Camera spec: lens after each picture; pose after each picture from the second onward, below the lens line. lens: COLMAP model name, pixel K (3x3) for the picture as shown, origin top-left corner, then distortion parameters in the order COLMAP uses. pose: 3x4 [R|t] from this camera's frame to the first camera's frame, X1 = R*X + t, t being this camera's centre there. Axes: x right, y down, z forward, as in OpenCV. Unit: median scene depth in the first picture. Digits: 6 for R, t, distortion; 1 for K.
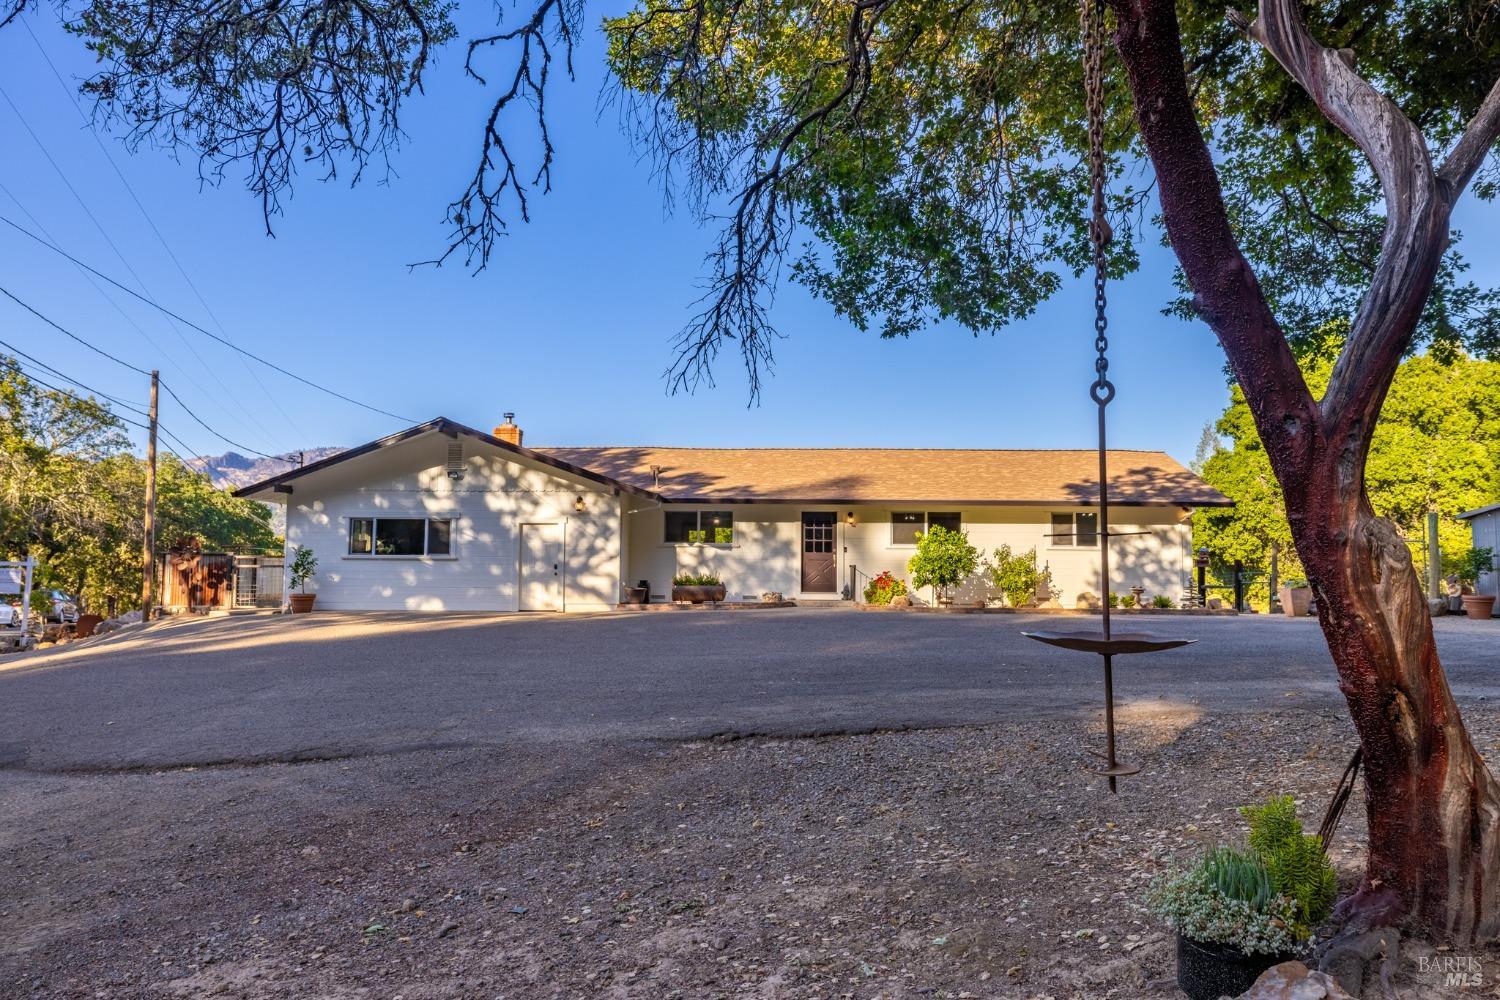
lens RADIAL K [[1067.3, 0, 708.3], [0, 1067.3, 491.4], [0, 0, 1]] dist [-0.009048, 0.002790]
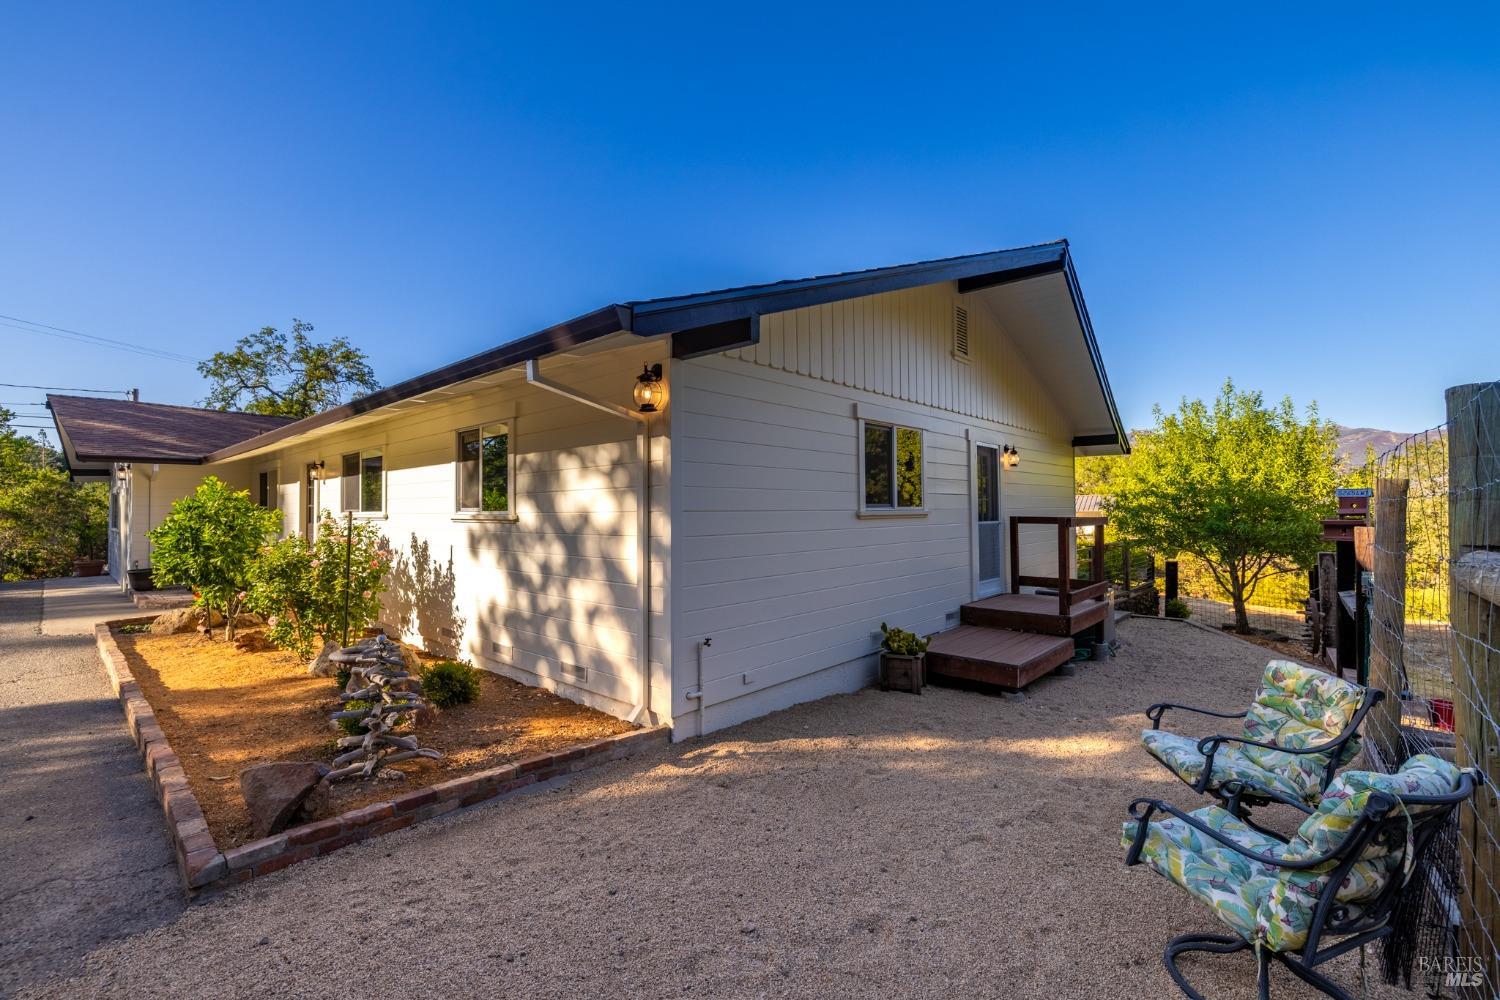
lens RADIAL K [[634.5, 0, 756.7], [0, 634.5, 491.3], [0, 0, 1]] dist [0.009346, -0.003336]
pose [[0.749892, -0.032312, -0.660771, 0.580777], [0.066393, 0.997440, 0.026573, 0.044365], [0.658221, -0.063798, 0.750117, 0.895250]]
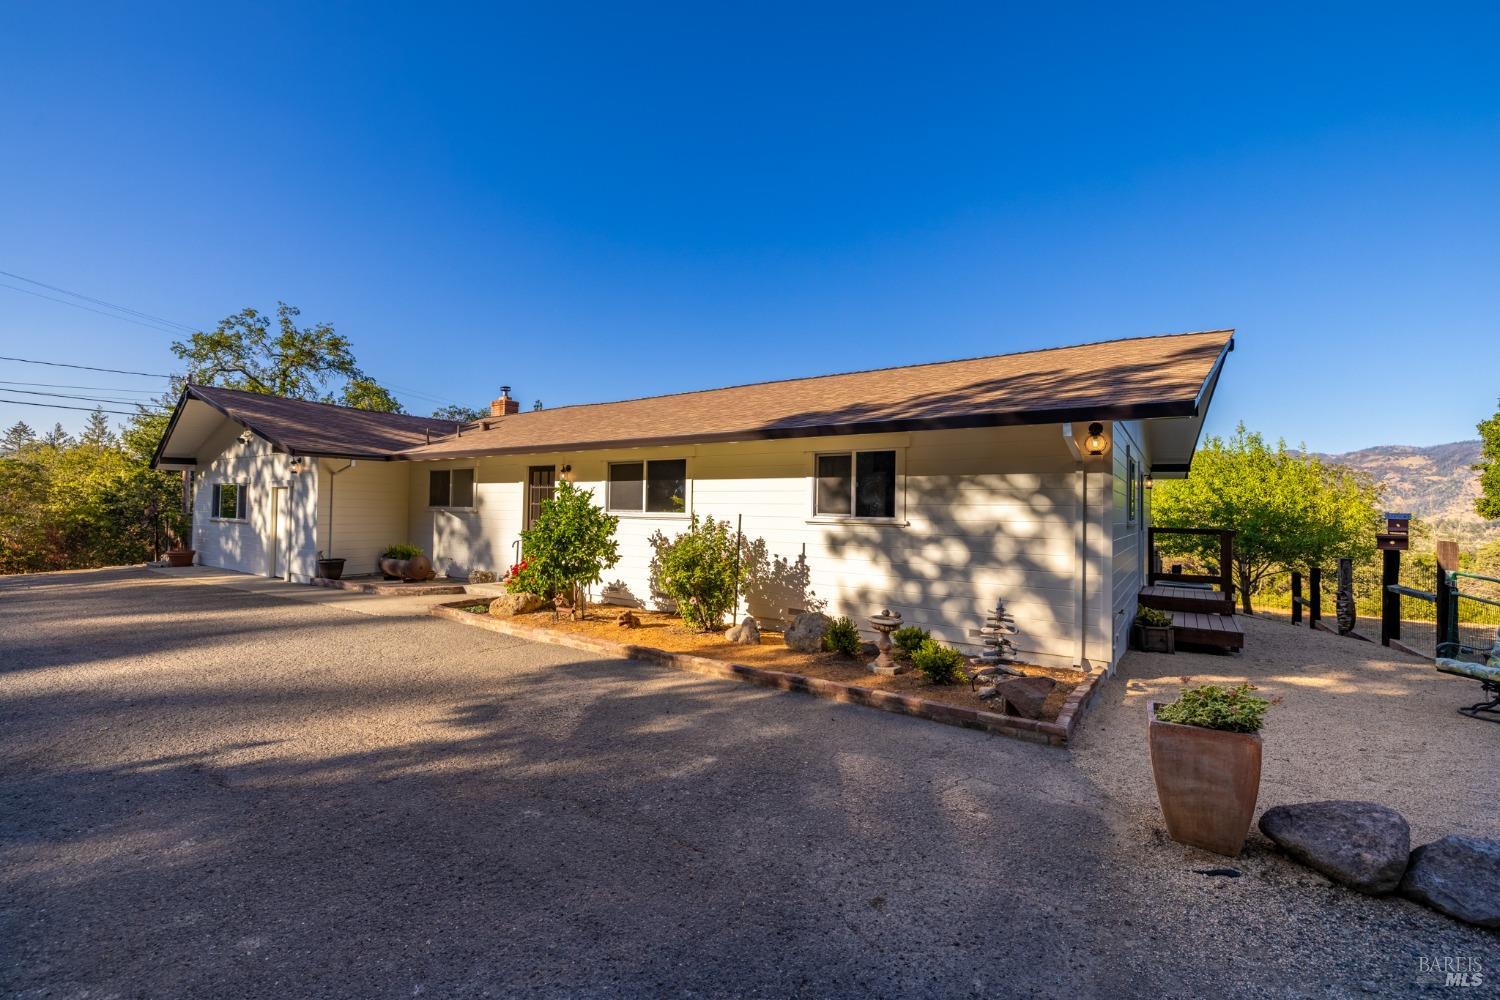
lens RADIAL K [[634.5, 0, 748.6], [0, 634.5, 495.7], [0, 0, 1]] dist [0.009346, -0.003336]
pose [[0.835753, -0.007324, -0.549057, 0.473249], [0.035345, 0.998555, 0.040480, 0.026307], [0.547967, -0.053238, 0.834804, 0.721659]]
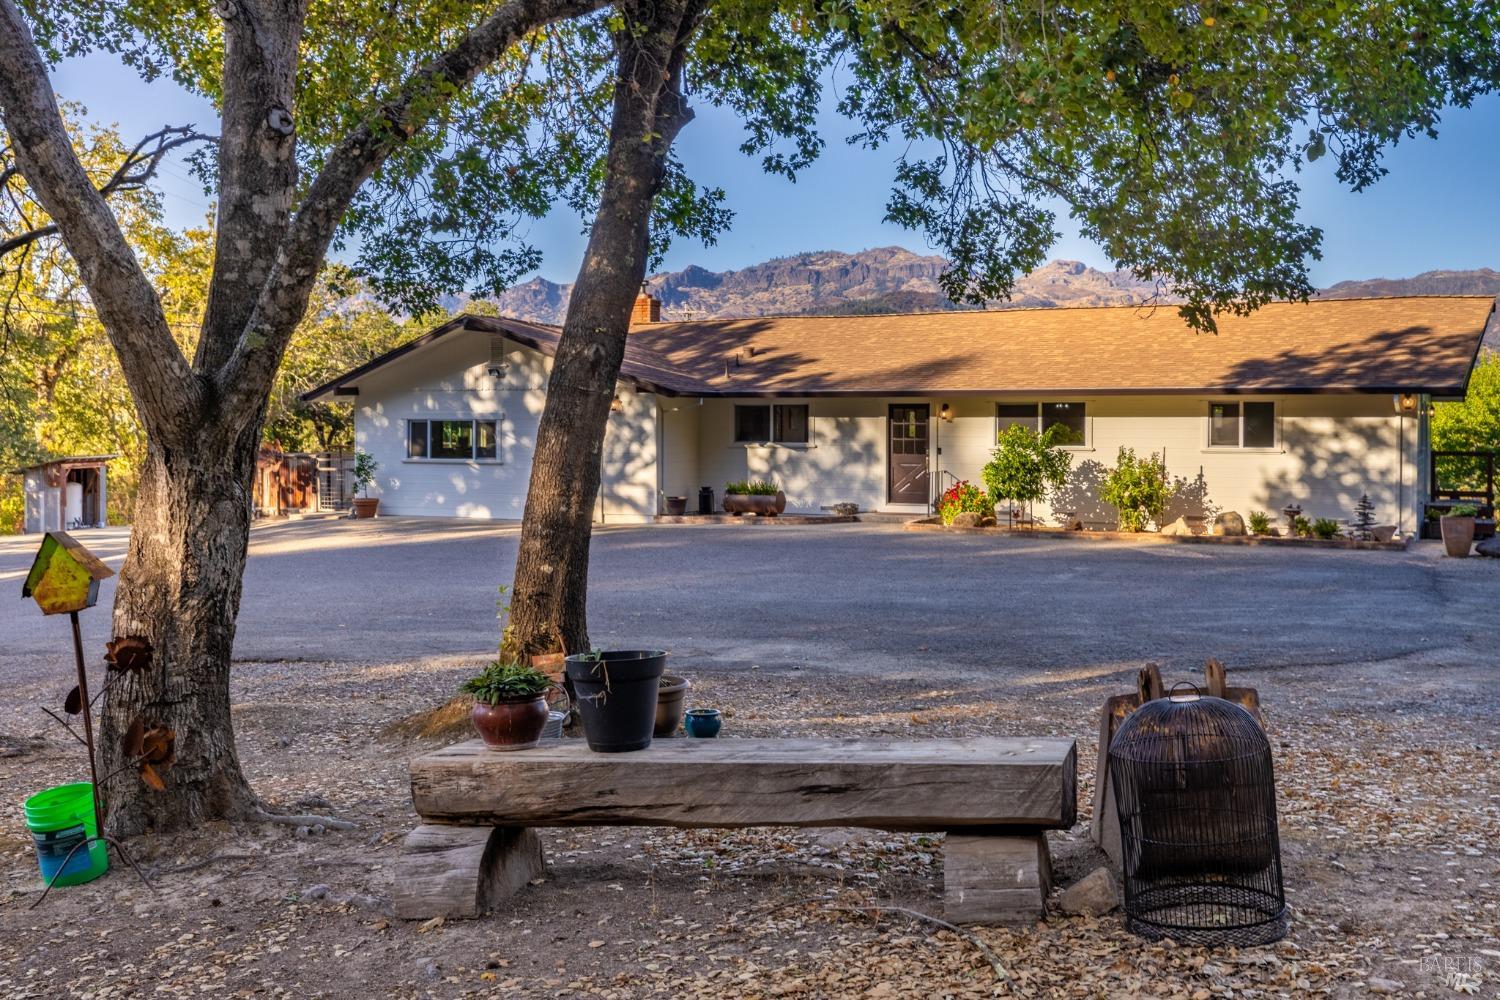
lens RADIAL K [[1541.7, 0, 673.2], [0, 1541.7, 442.4], [0, 0, 1]] dist [0.013227, 0.000000]
pose [[0.896795, -0.001150, -0.442445, 0.466163], [0.042518, 0.995593, 0.083592, -0.058588], [0.440399, -0.093777, 0.892891, -0.122480]]
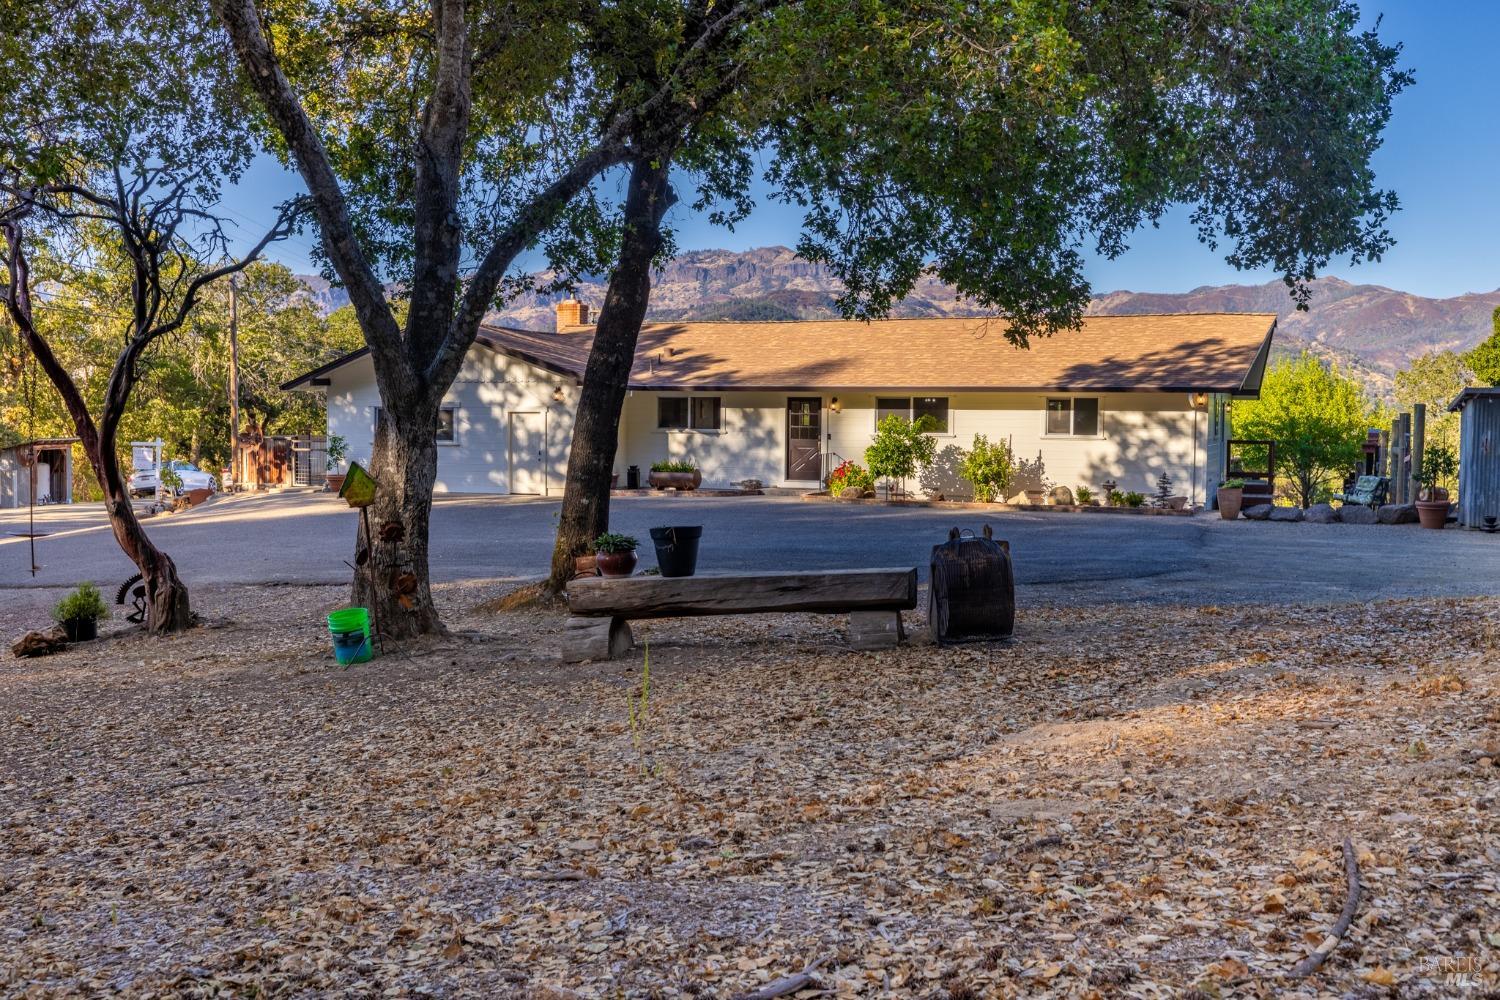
lens RADIAL K [[1541.7, 0, 670.5], [0, 1541.7, 460.5], [0, 0, 1]] dist [0.013227, 0.000000]
pose [[0.927334, 0.011638, -0.374054, 0.521588], [0.028616, 0.994385, 0.101883, -0.071657], [0.373140, -0.105183, 0.921794, -0.342351]]
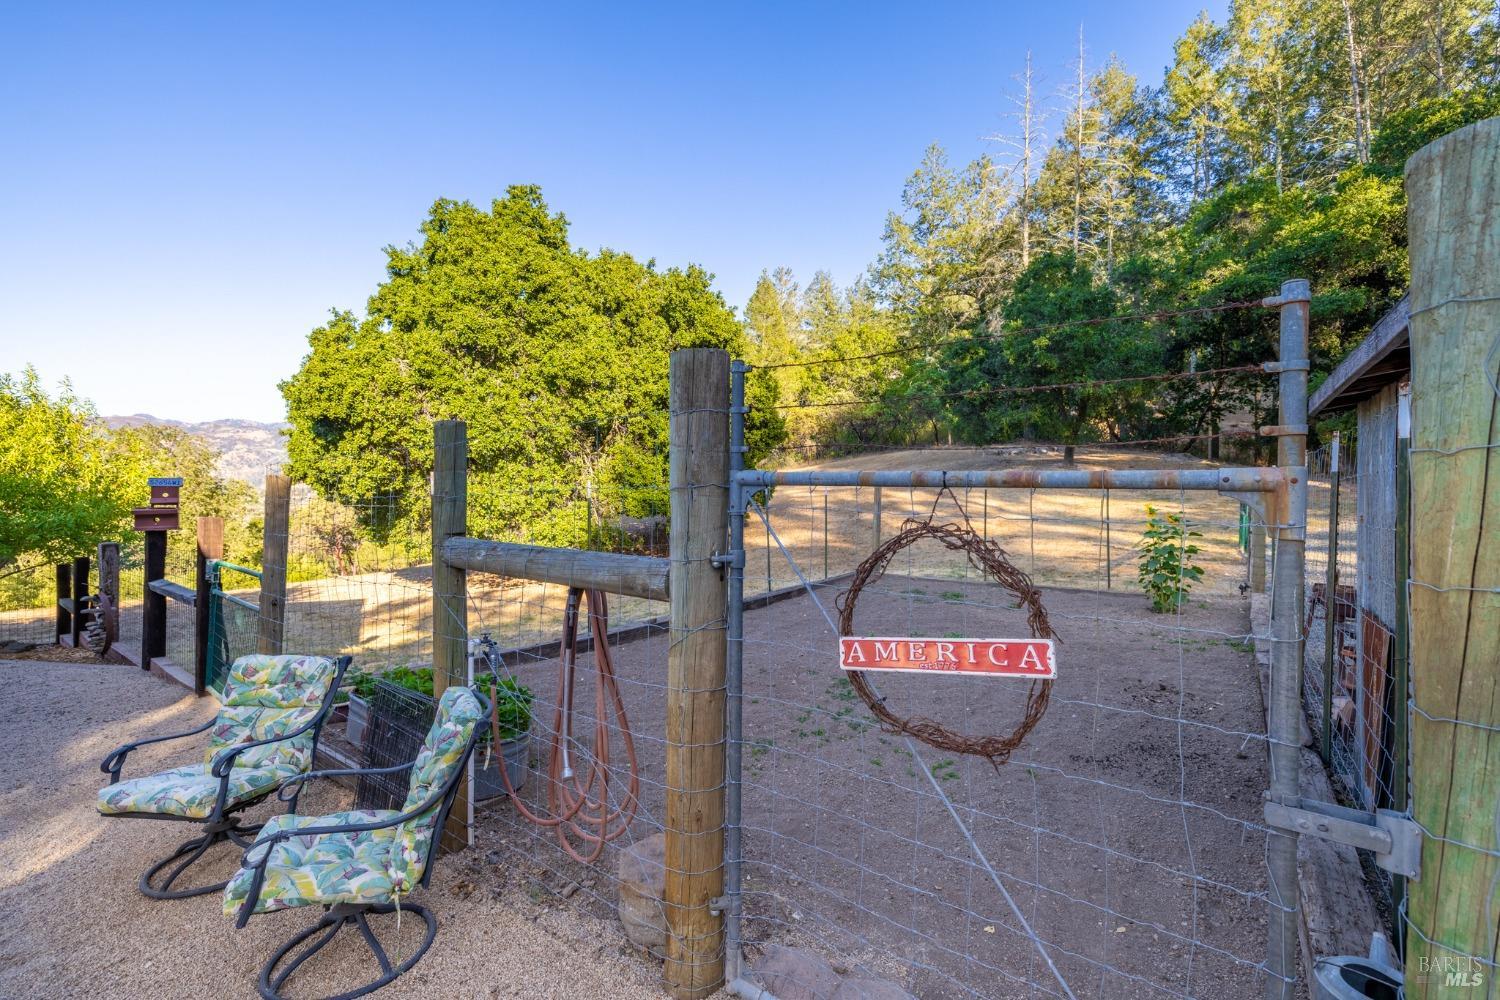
lens RADIAL K [[634.5, 0, 748.1], [0, 634.5, 488.9], [0, 0, 1]] dist [0.009346, -0.003336]
pose [[0.638625, -0.004264, 0.769506, 0.540441], [-0.061319, 0.996523, 0.056412, 0.041443], [-0.767071, -0.083212, 0.636143, 0.901057]]
